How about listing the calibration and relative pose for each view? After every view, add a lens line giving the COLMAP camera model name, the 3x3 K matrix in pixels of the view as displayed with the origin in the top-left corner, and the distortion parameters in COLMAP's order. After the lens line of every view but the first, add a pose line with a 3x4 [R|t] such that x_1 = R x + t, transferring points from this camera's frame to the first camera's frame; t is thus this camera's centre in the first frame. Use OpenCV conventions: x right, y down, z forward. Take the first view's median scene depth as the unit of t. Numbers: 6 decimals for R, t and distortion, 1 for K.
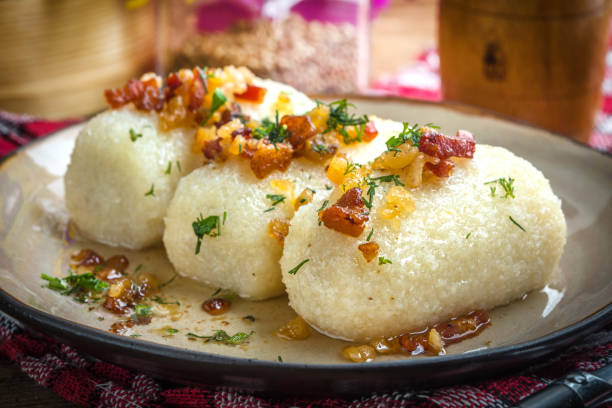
lens RADIAL K [[2464.1, 0, 348.8], [0, 2464.1, 175.5], [0, 0, 1]] dist [0.063018, 0.000000]
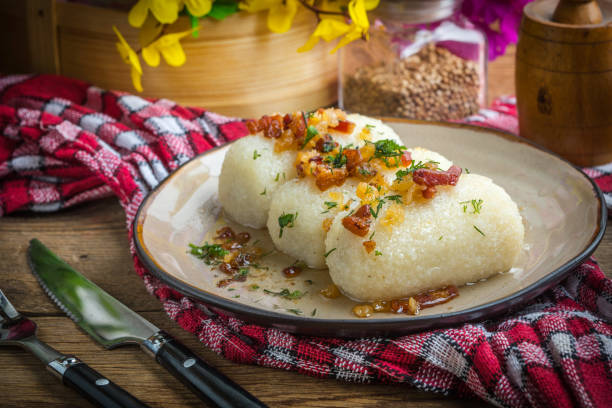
lens RADIAL K [[2464.1, 0, 303.4], [0, 2464.1, 202.5], [0, 0, 1]] dist [0.063018, 0.000000]
pose [[0.964870, 0.053386, -0.257247, 0.352990], [-0.033778, 0.996218, 0.080049, -0.115667], [0.260547, -0.068547, 0.963025, -0.493876]]
